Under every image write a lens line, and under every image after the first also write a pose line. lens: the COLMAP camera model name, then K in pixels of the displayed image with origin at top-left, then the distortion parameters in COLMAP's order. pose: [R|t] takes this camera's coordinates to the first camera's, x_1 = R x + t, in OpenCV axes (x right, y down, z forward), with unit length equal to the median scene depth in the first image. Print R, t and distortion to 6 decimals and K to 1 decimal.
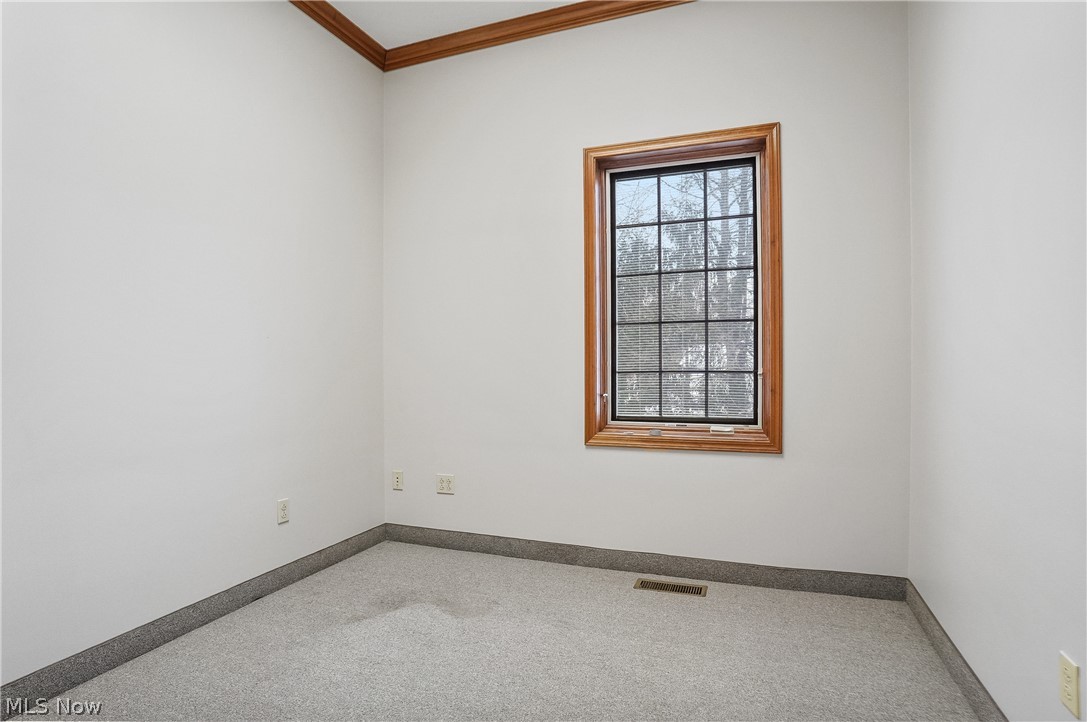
lens RADIAL K [[598.9, 0, 540.4], [0, 598.9, 366.5], [0, 0, 1]] dist [-0.055113, 0.048582]
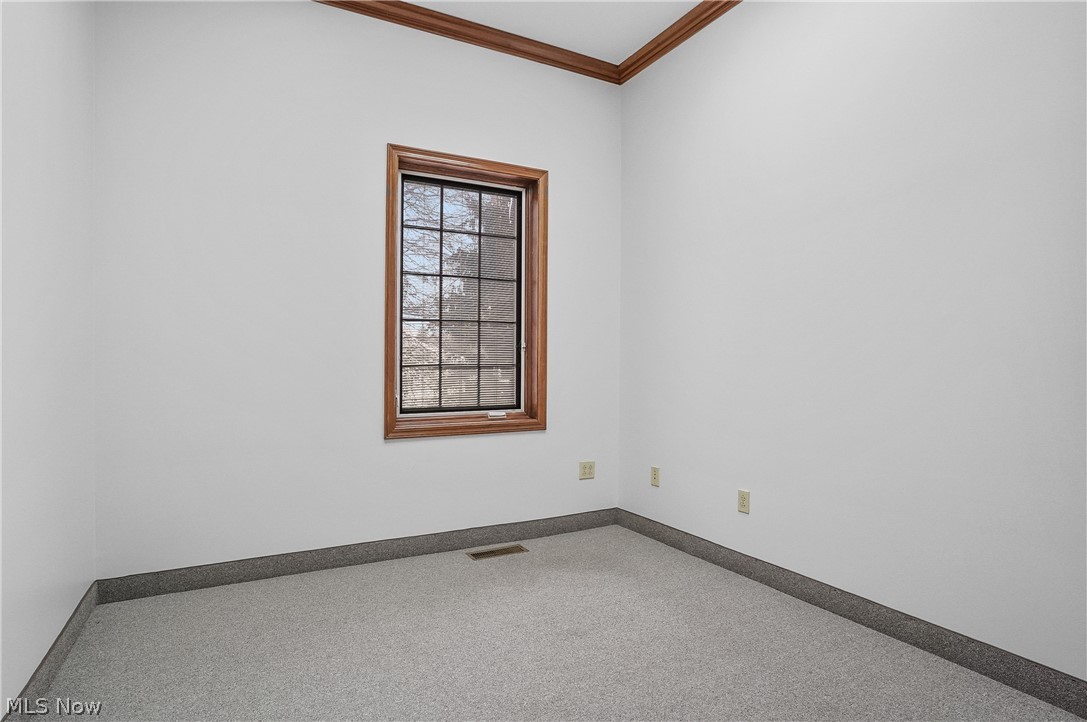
lens RADIAL K [[569.9, 0, 543.5], [0, 569.9, 361.0], [0, 0, 1]] dist [-0.077798, 0.040806]
pose [[0.646670, 0.003879, 0.762760, -0.495485], [-0.002521, 0.999992, -0.002948, 0.002334], [-0.762766, -0.000017, 0.646675, 0.196395]]
